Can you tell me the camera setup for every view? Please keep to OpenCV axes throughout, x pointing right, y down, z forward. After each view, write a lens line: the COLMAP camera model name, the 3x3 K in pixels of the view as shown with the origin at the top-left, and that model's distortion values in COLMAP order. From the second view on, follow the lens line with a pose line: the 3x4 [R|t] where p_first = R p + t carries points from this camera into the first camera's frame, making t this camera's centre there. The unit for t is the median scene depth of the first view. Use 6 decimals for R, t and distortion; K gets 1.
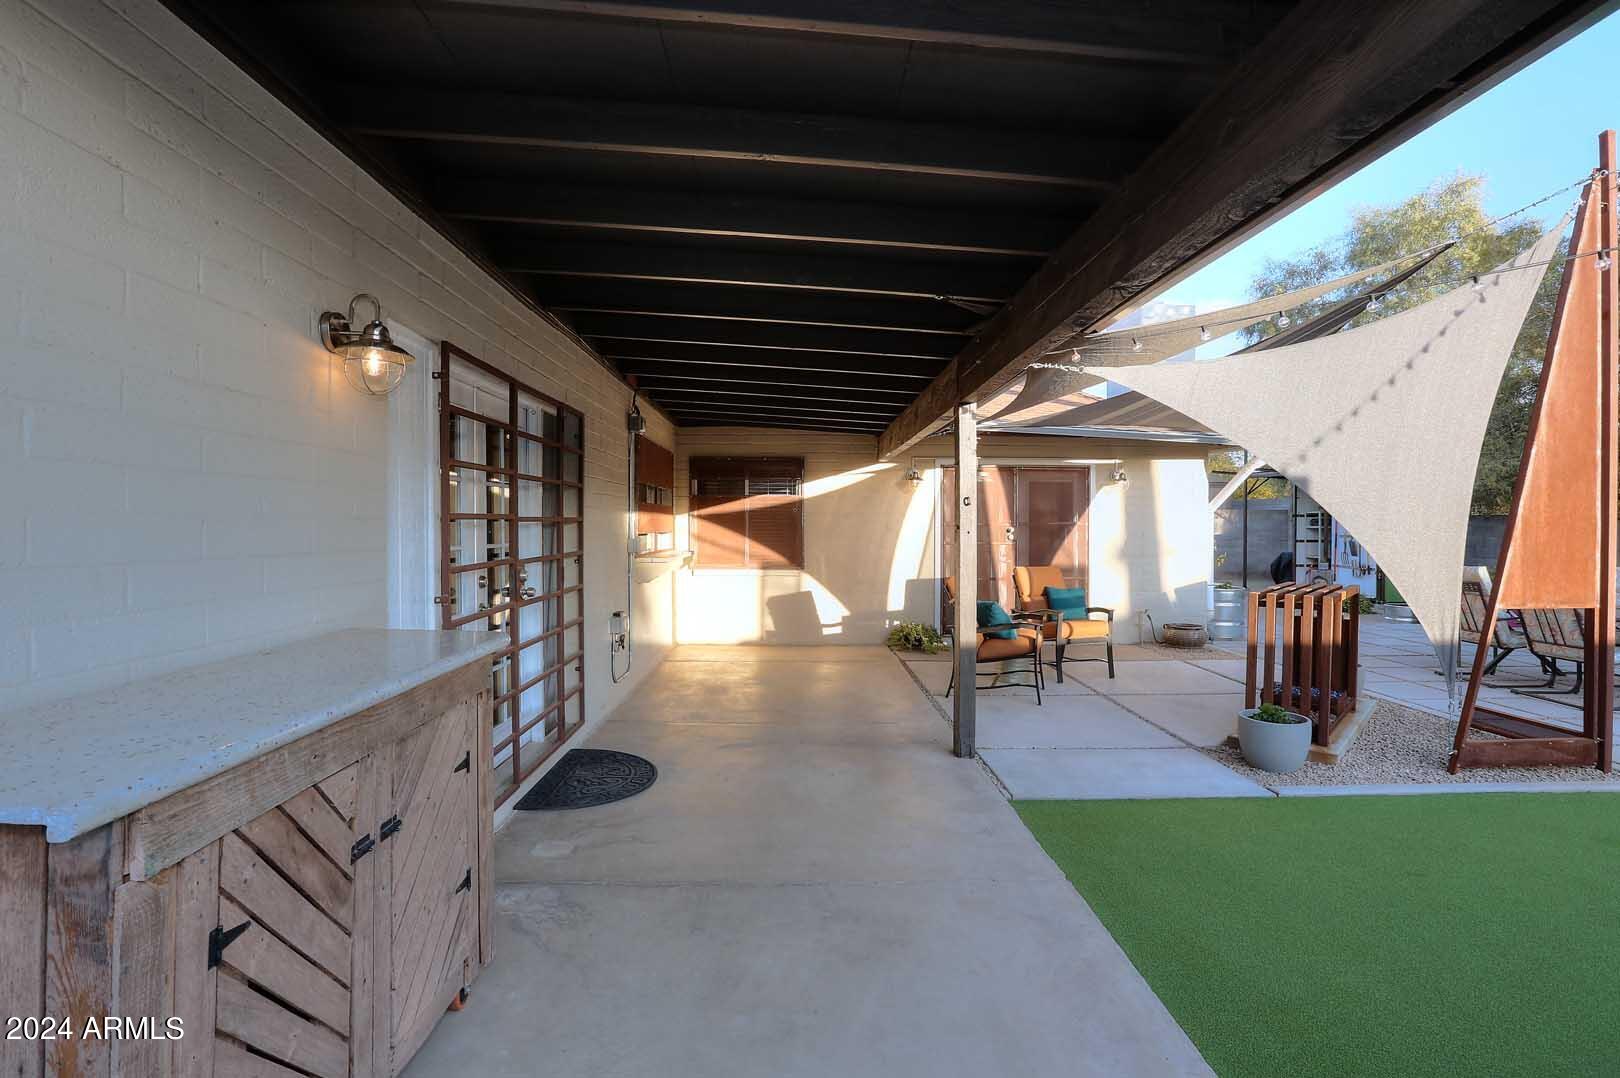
lens RADIAL K [[755.7, 0, 803.7], [0, 755.7, 533.5], [0, 0, 1]] dist [-0.071576, 0.028252]
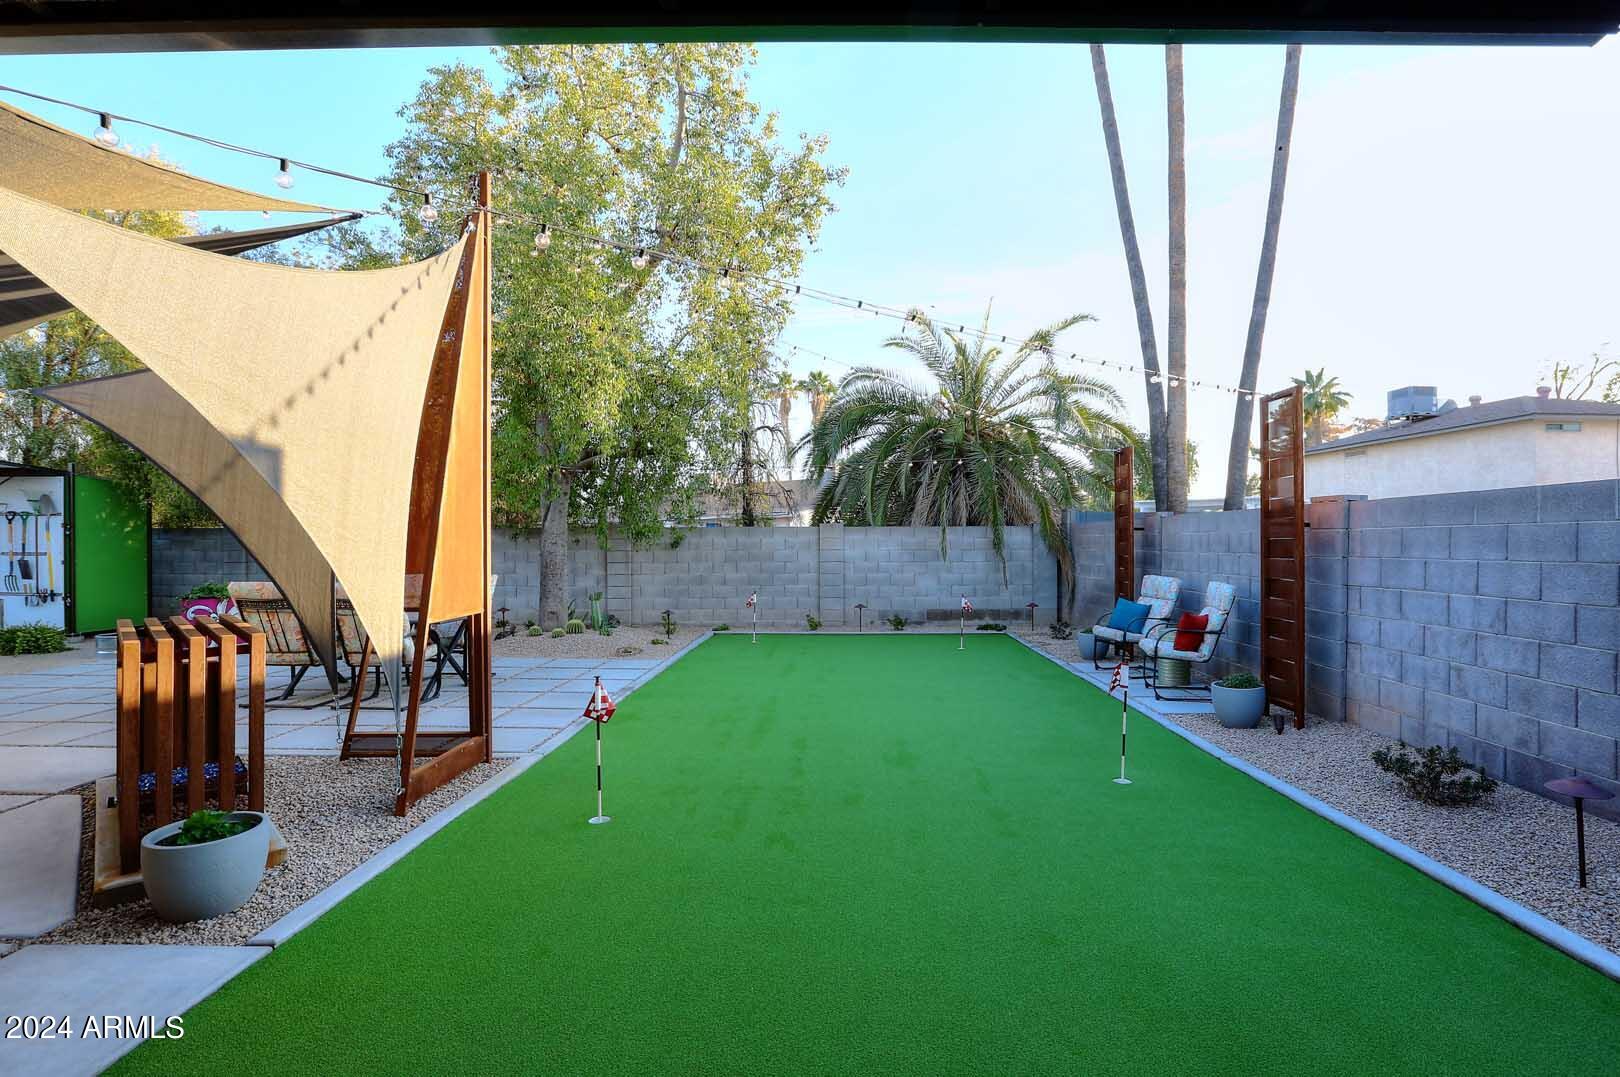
lens RADIAL K [[754.9, 0, 839.3], [0, 754.9, 538.9], [0, 0, 1]] dist [-0.048944, 0.014573]
pose [[0.014631, 0.001111, 0.999892, 0.004880], [0.013839, 0.999903, -0.001313, 0.002760], [-0.999797, 0.013857, 0.014614, 0.259780]]
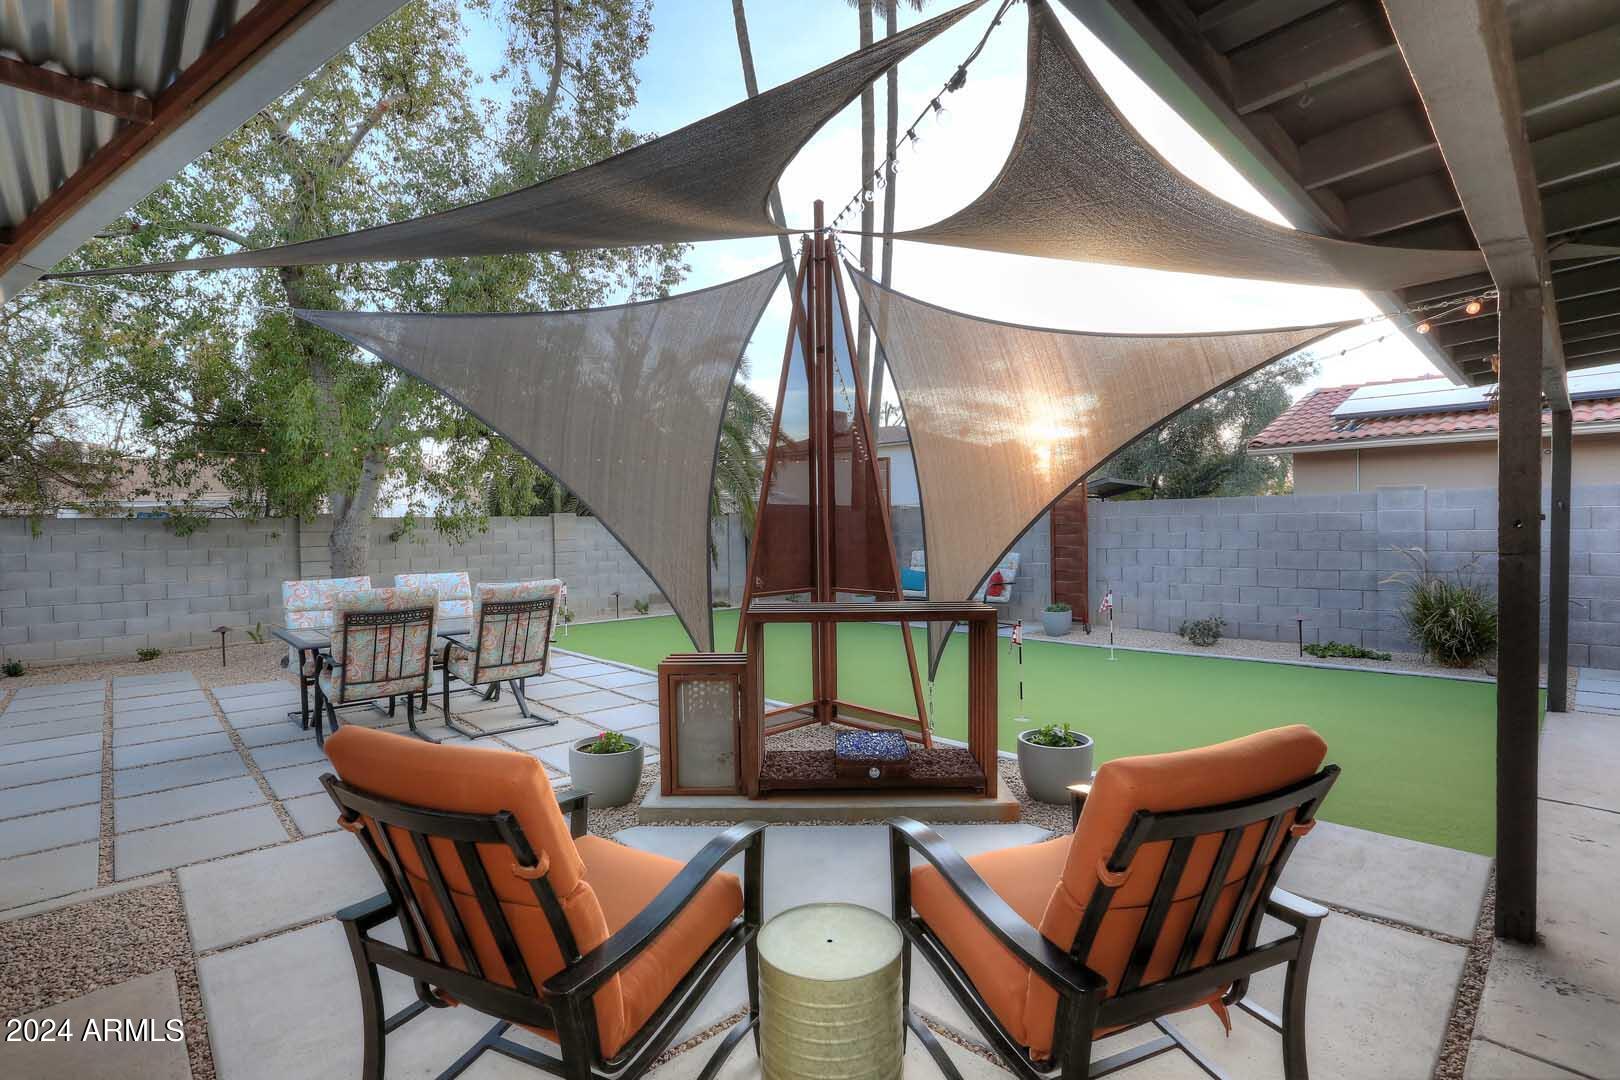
lens RADIAL K [[761.7, 0, 810.0], [0, 761.7, 540.0], [0, 0, 1]] dist [-0.049830, 0.000089]
pose [[-0.683743, -0.005931, 0.729699, 0.114851], [0.021451, 0.999371, 0.028223, -0.010527], [-0.729408, 0.034950, -0.683186, 1.091411]]
